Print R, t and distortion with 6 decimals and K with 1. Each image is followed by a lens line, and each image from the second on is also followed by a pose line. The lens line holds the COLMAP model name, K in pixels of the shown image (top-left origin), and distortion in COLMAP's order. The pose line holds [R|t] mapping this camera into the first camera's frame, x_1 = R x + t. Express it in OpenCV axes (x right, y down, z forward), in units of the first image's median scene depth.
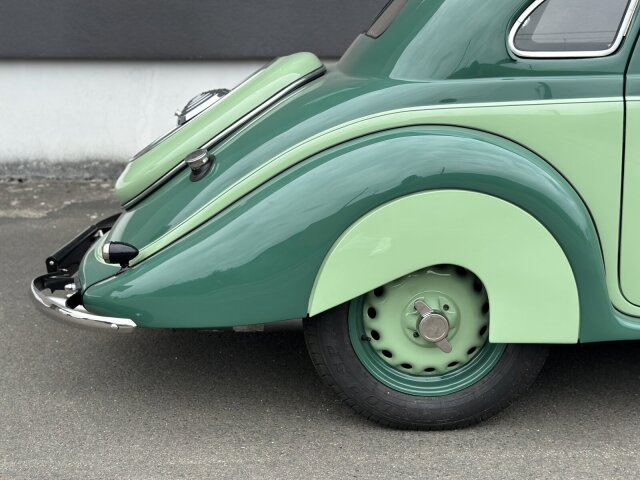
lens RADIAL K [[1005.8, 0, 320.0], [0, 1005.8, 240.0], [0, 0, 1]] dist [0.314002, -1.046014]
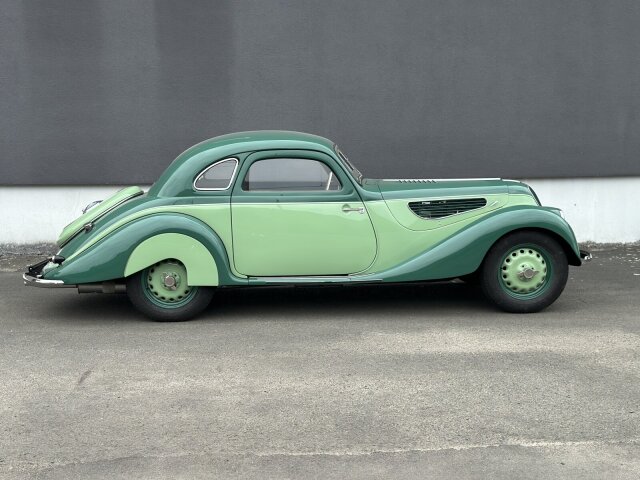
lens RADIAL K [[1005.8, 0, 320.0], [0, 1005.8, 240.0], [0, 0, 1]] dist [0.314002, -1.046014]
pose [[0.998388, -0.003024, 0.056683, 0.359932], [0.009384, 0.993632, -0.112286, 0.283564], [-0.055982, 0.112637, 0.992058, -1.820846]]
